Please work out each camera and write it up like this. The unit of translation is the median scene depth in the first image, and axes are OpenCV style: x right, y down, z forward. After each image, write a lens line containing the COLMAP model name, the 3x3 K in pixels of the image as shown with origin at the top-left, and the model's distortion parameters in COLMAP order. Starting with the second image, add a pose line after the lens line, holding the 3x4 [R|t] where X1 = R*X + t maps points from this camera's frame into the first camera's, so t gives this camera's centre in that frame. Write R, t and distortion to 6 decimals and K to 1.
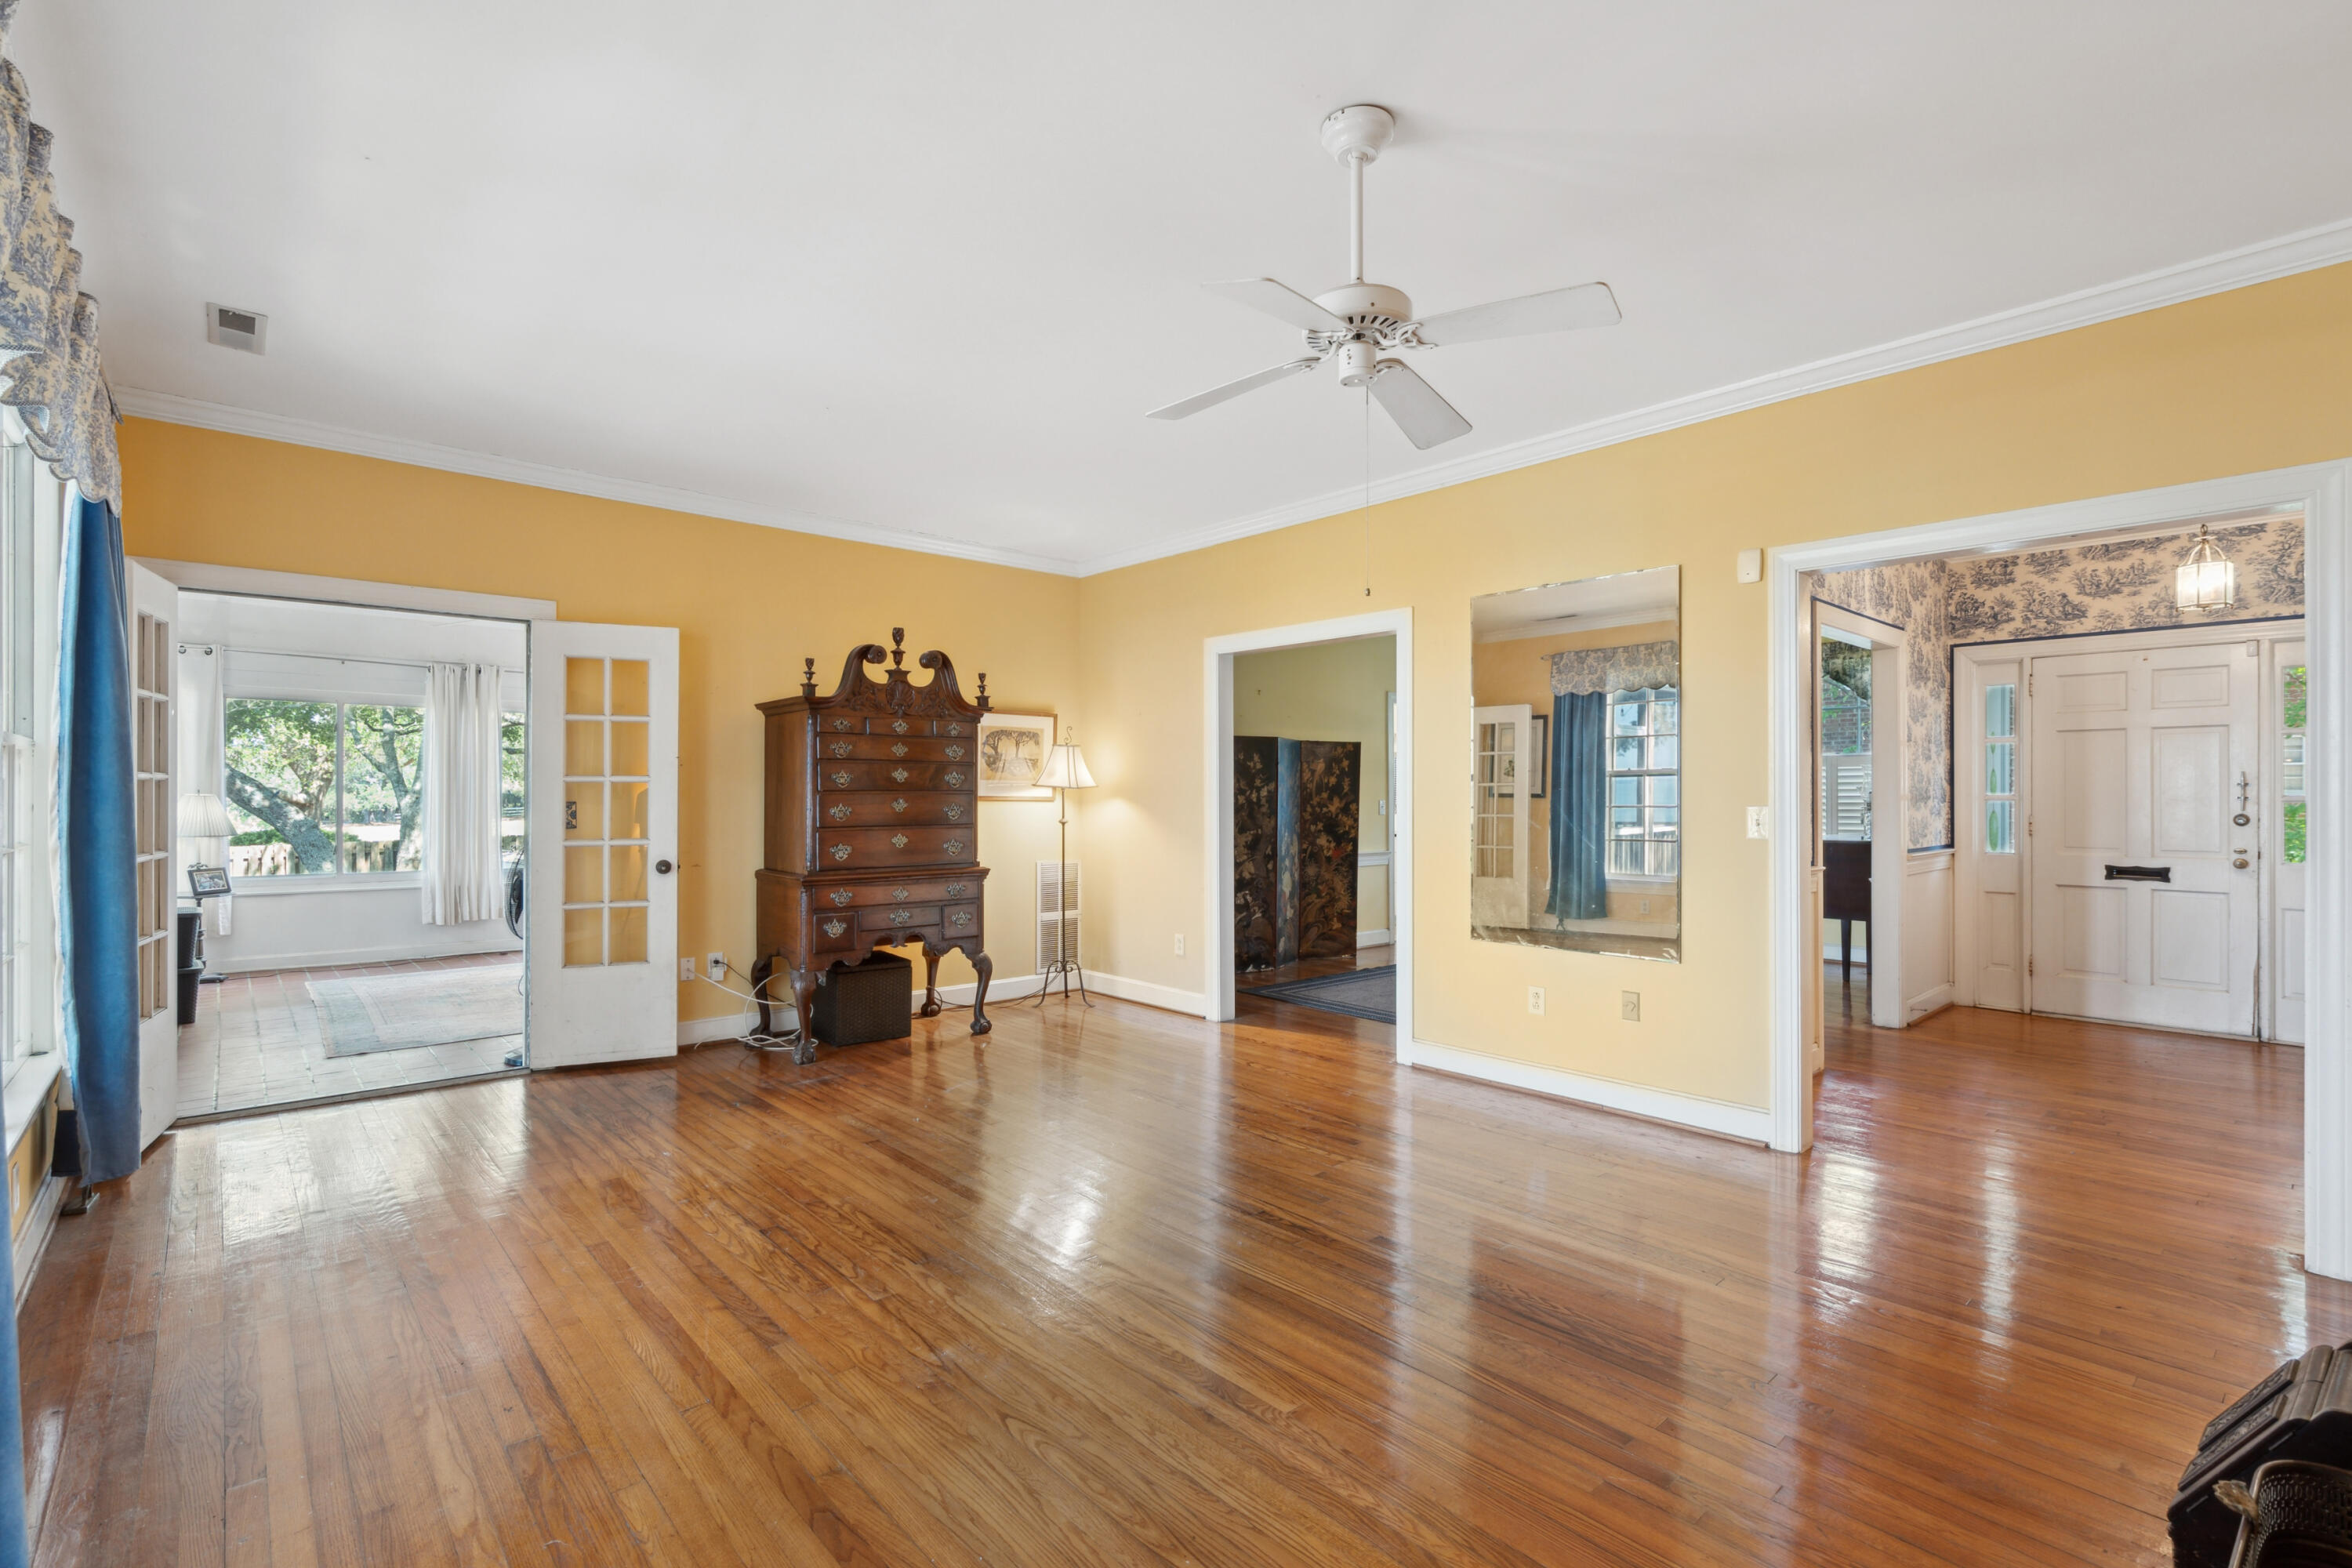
lens RADIAL K [[1071.0, 0, 1161.3], [0, 1071.0, 797.2], [0, 0, 1]] dist [-0.002060, 0.000087]
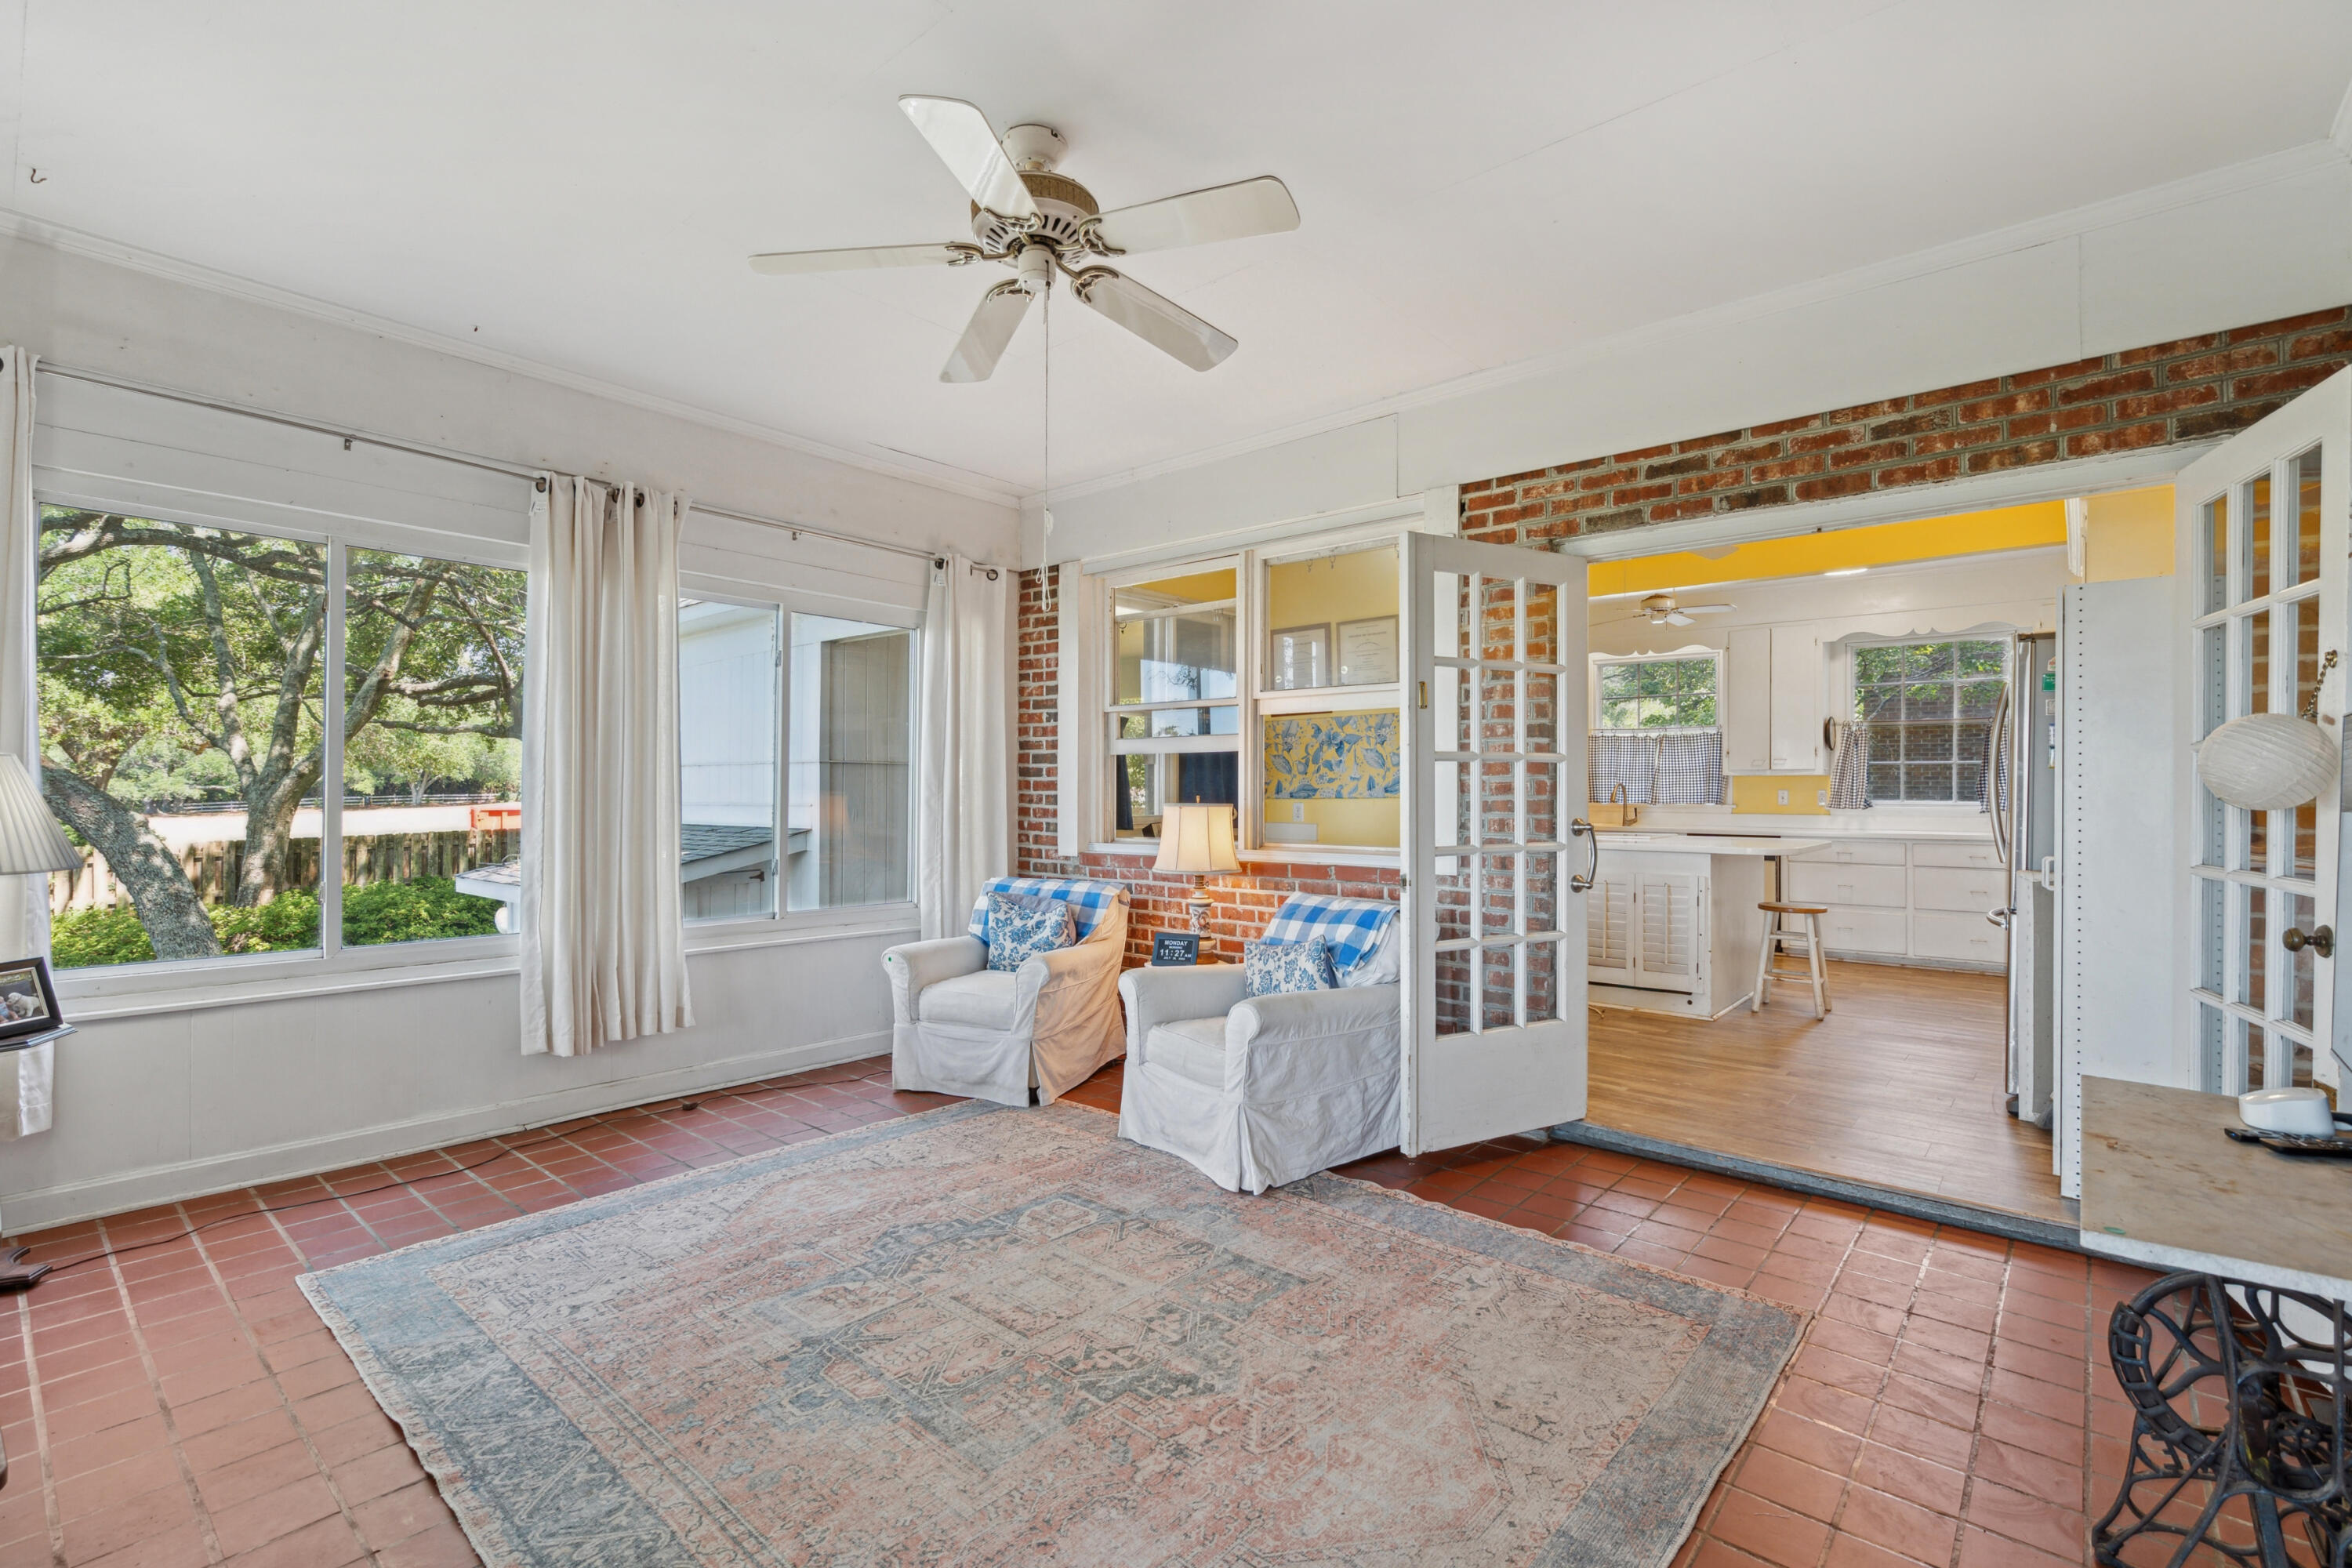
lens RADIAL K [[1071.0, 0, 1187.5], [0, 1071.0, 785.5], [0, 0, 1]] dist [-0.002060, 0.000087]
pose [[0.990861, 0.006677, 0.134724, -0.476815], [-0.006012, 0.999968, -0.005344, 0.007688], [-0.134755, 0.004486, 0.990869, 0.520779]]
